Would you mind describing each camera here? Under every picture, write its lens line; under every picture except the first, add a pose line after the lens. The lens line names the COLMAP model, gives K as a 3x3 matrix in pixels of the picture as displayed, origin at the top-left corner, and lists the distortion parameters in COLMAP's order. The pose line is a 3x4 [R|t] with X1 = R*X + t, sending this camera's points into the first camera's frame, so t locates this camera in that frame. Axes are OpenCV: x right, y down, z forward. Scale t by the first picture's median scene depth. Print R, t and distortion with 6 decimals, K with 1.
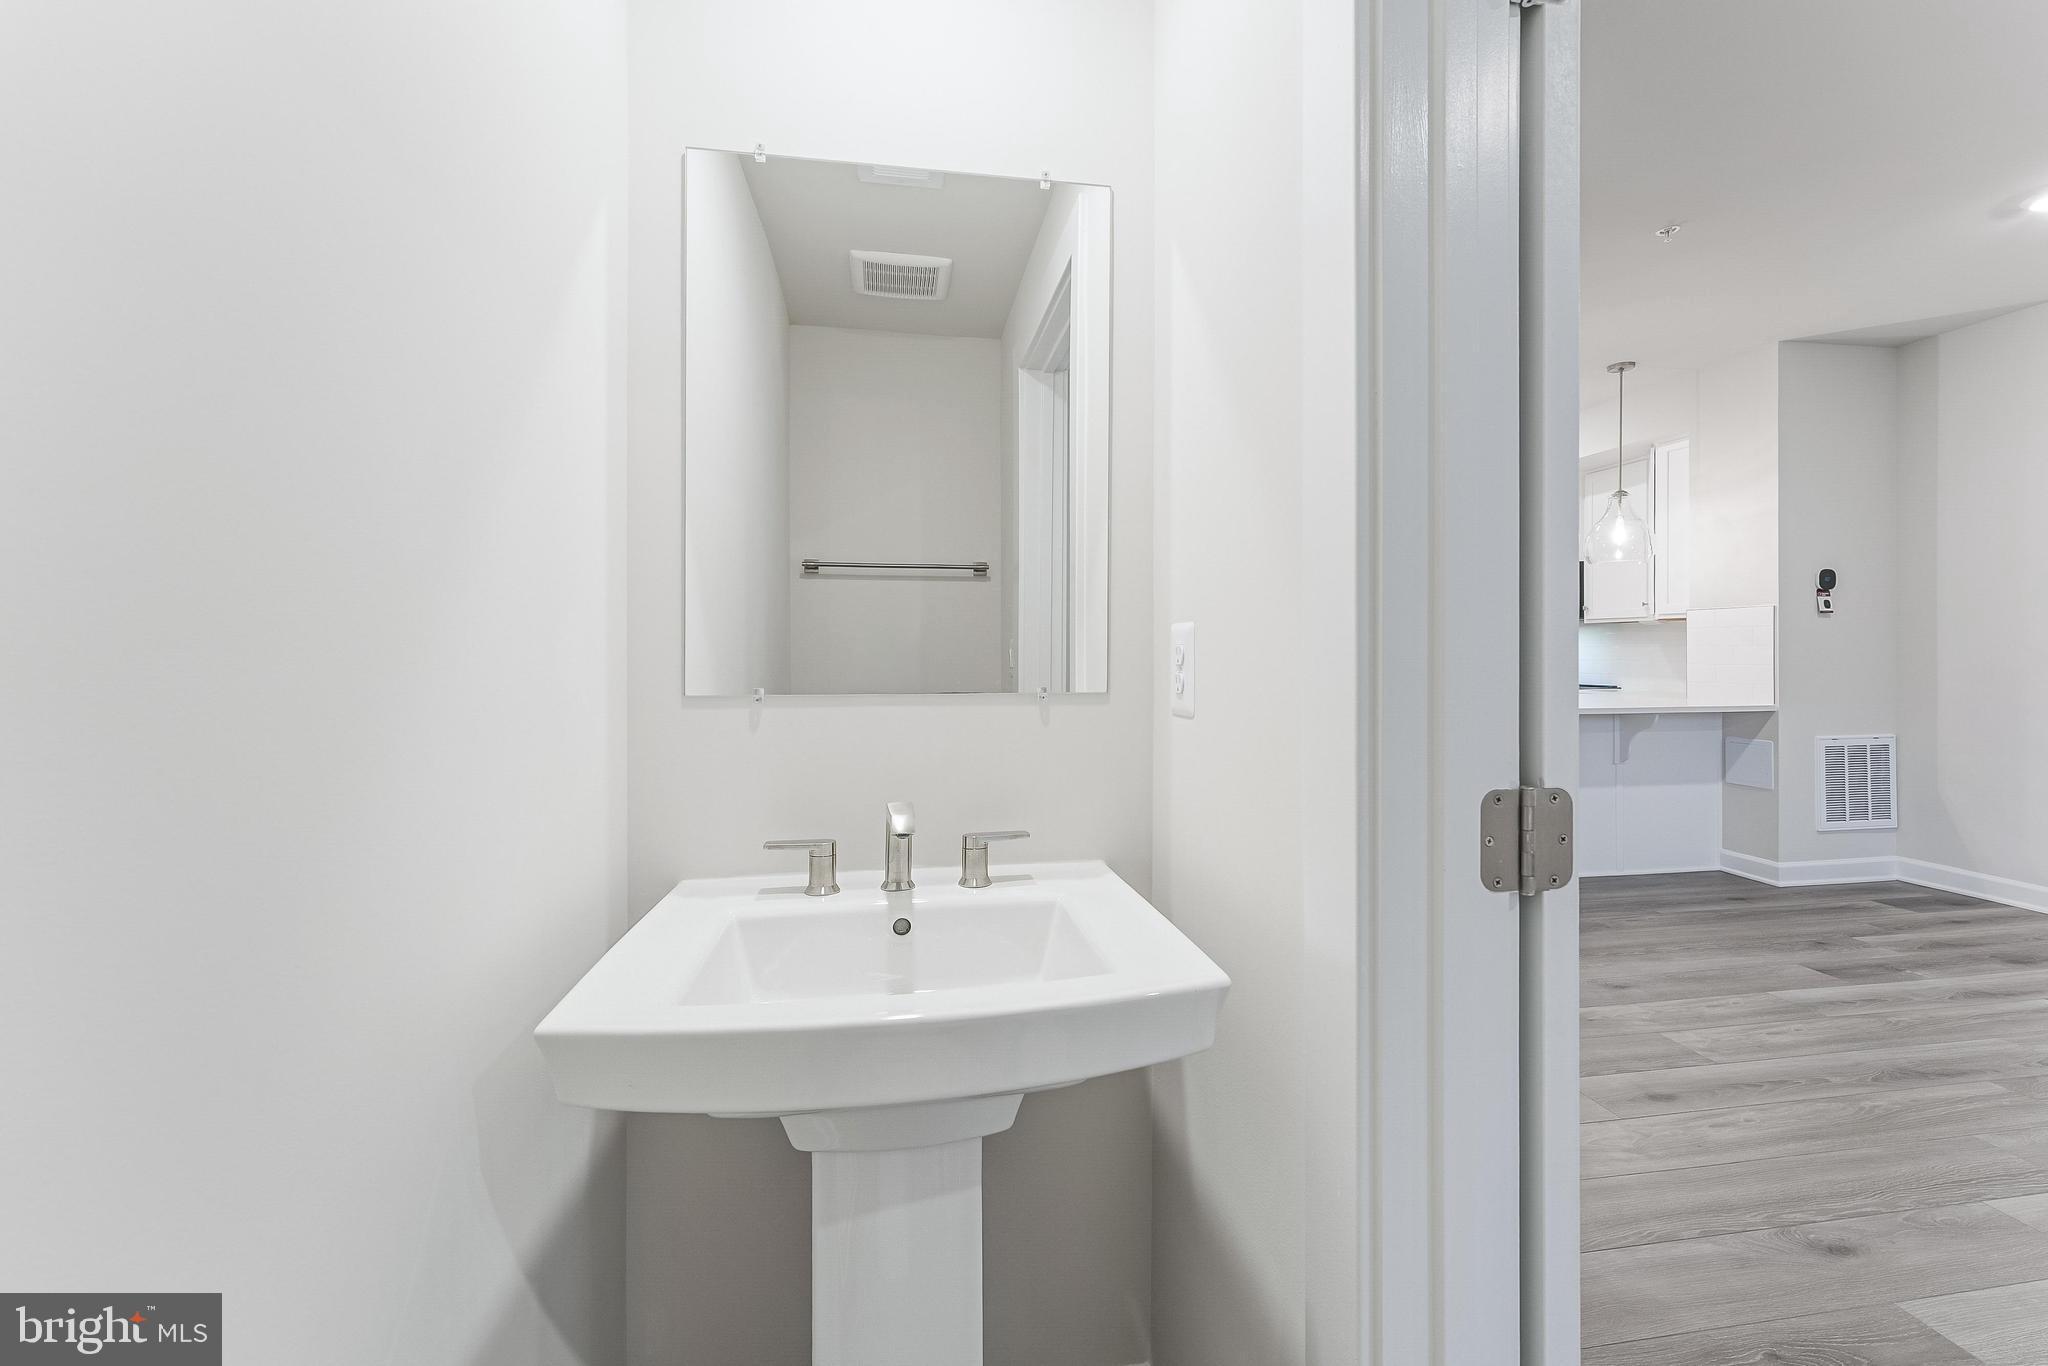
lens RADIAL K [[822.7, 0, 1019.5], [0, 822.7, 650.9], [0, 0, 1]] dist [-0.000787, 0.000553]
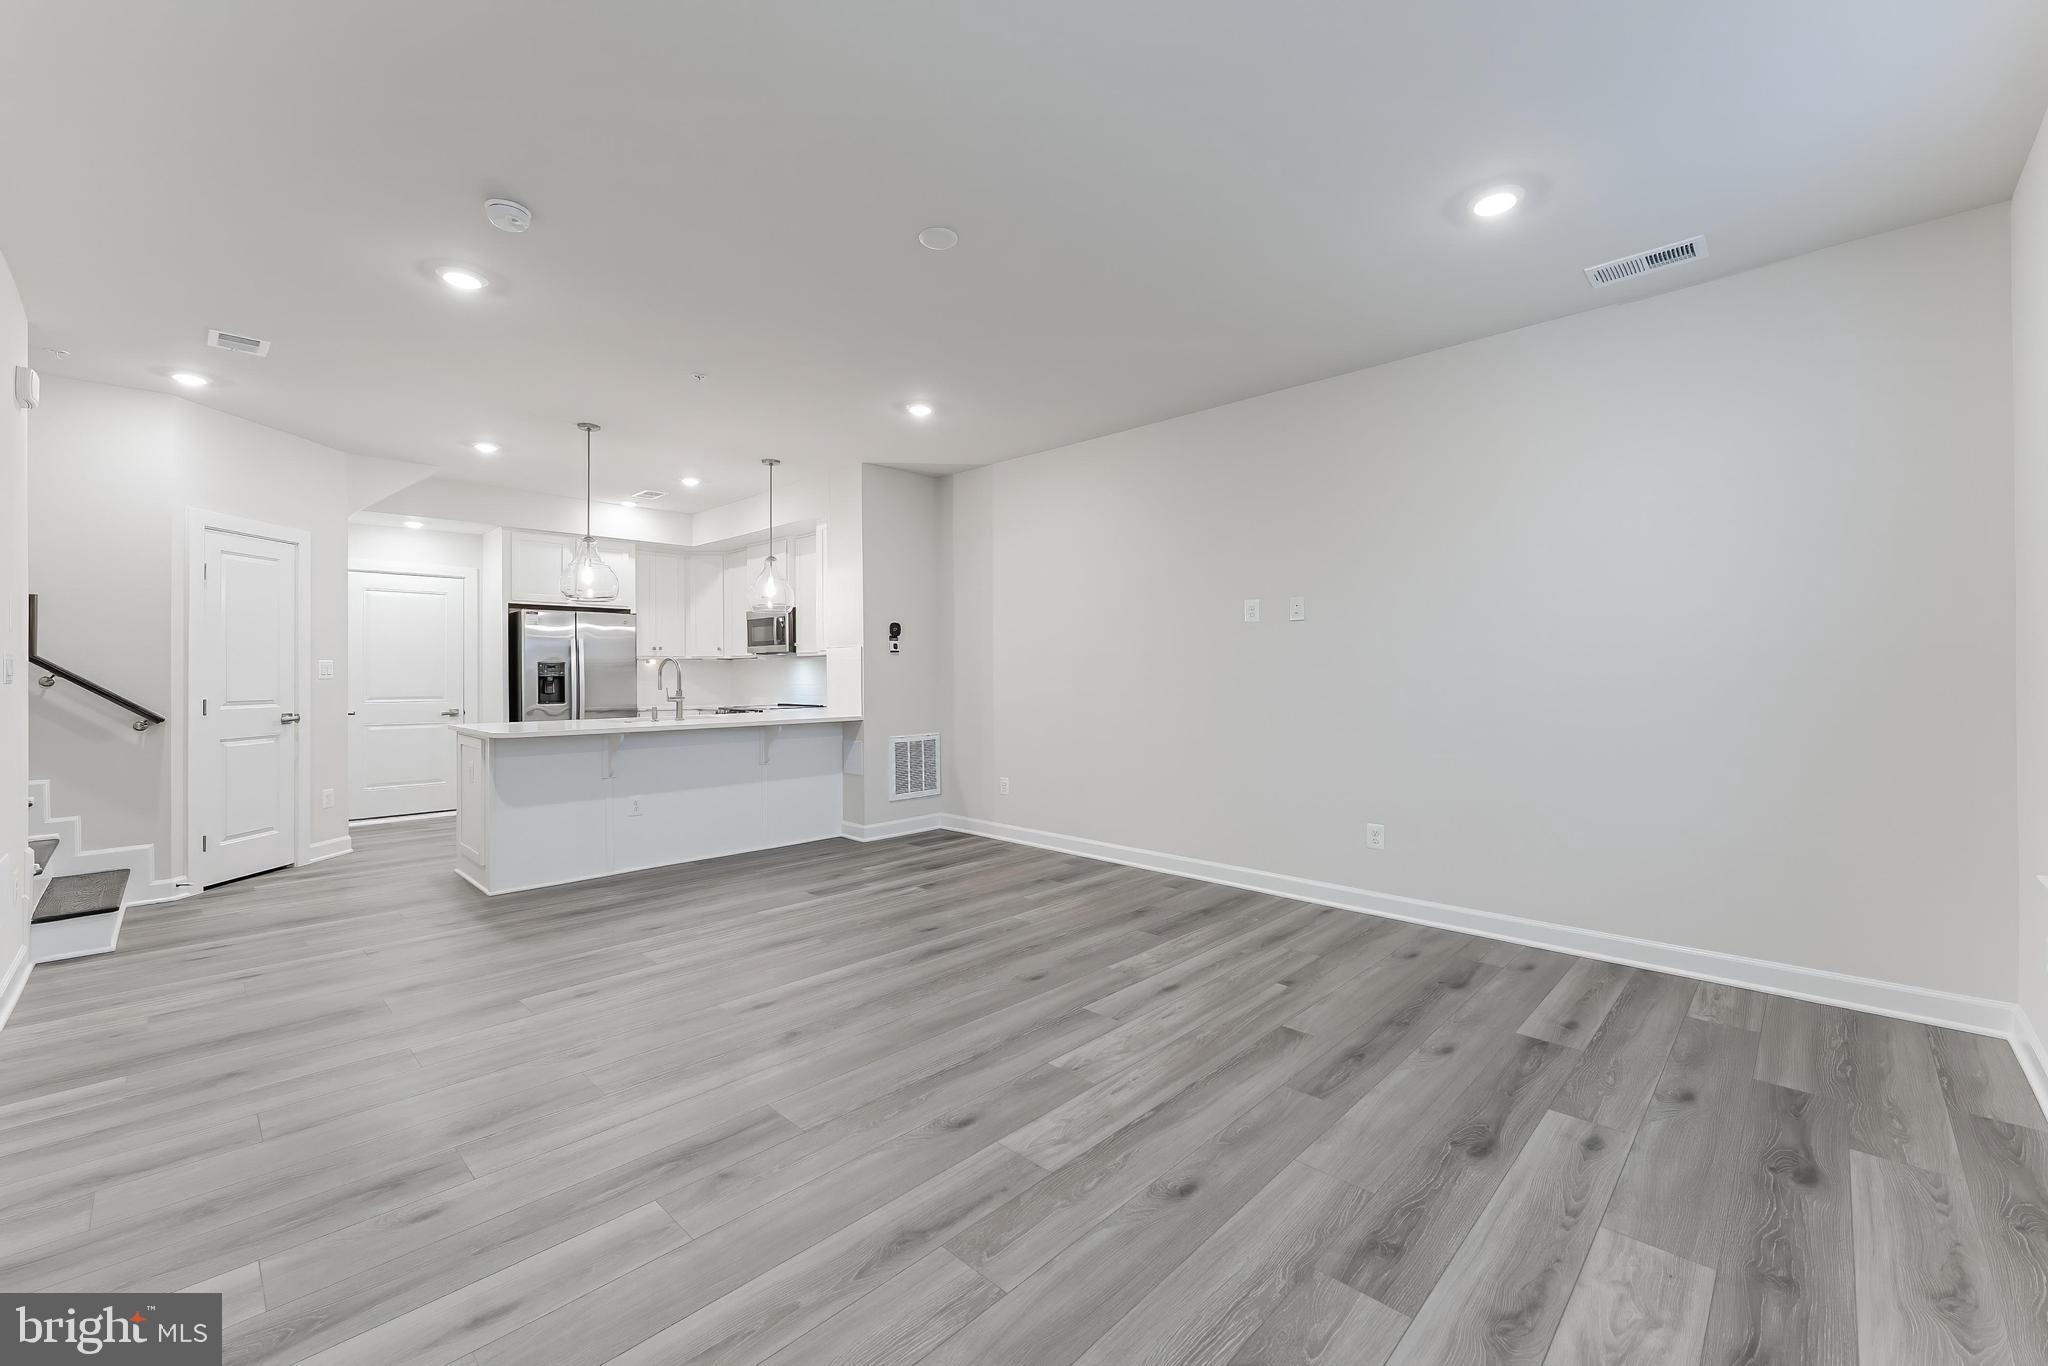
lens RADIAL K [[822.7, 0, 1029.9], [0, 822.7, 673.7], [0, 0, 1]] dist [-0.000787, 0.000553]
pose [[0.795690, -0.000258, 0.605705, 0.282581], [0.003762, 0.999983, -0.004516, -0.000063], [-0.605693, 0.005872, 0.795677, -0.313772]]
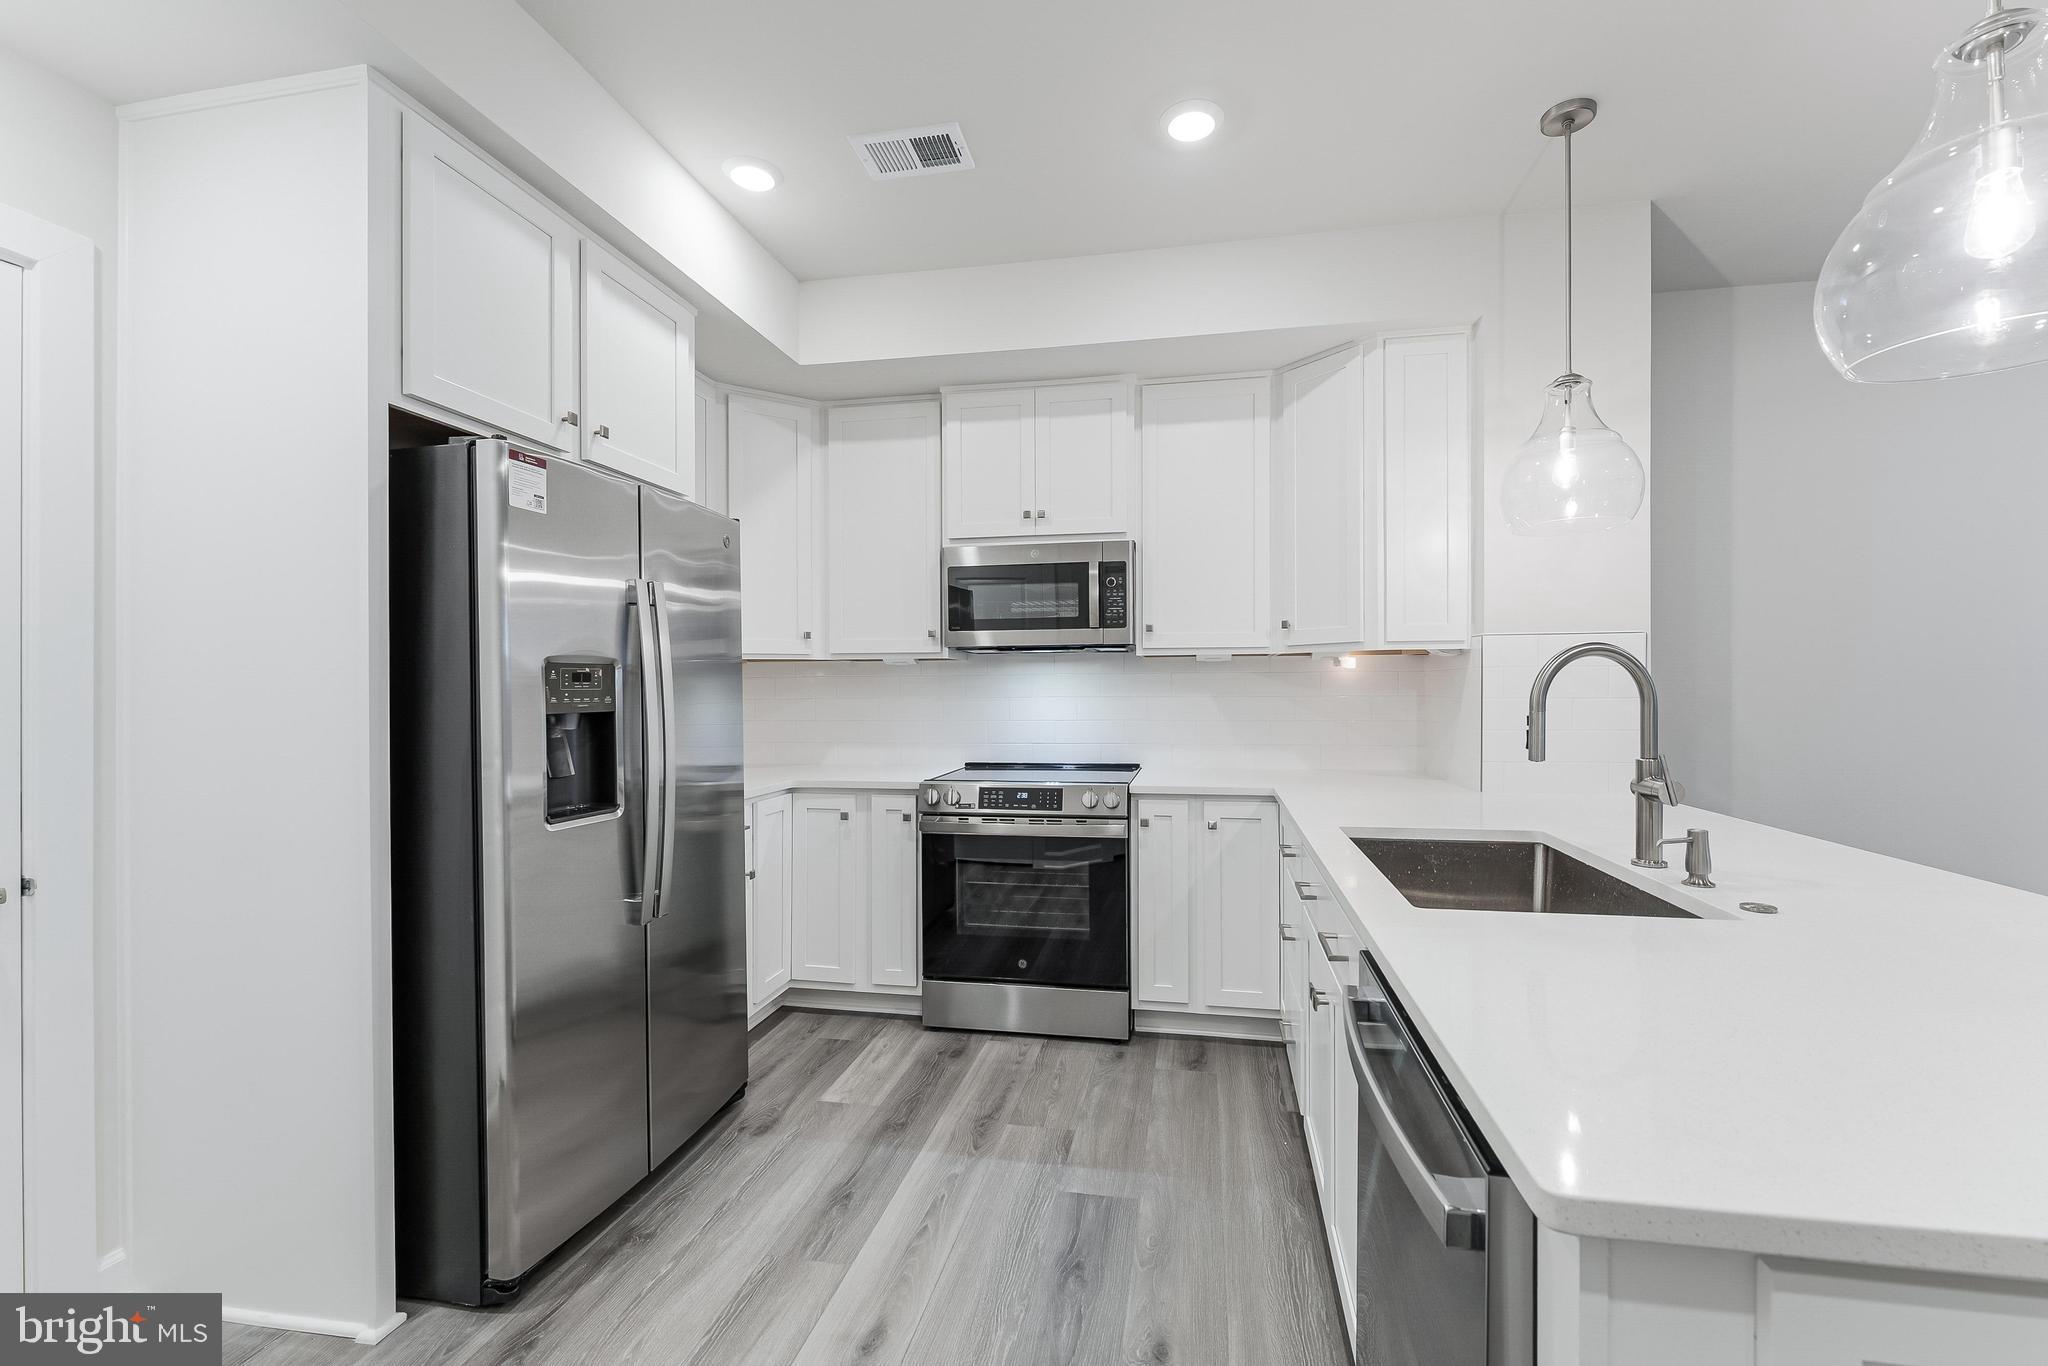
lens RADIAL K [[862.9, 0, 1036.6], [0, 862.9, 685.2], [0, 0, 1]] dist [-0.002816, -0.000243]
pose [[0.332989, 0.002325, 0.942928, 0.169347], [0.008668, 0.999947, -0.005526, -0.016304], [-0.942891, 0.010014, 0.332951, 1.197329]]
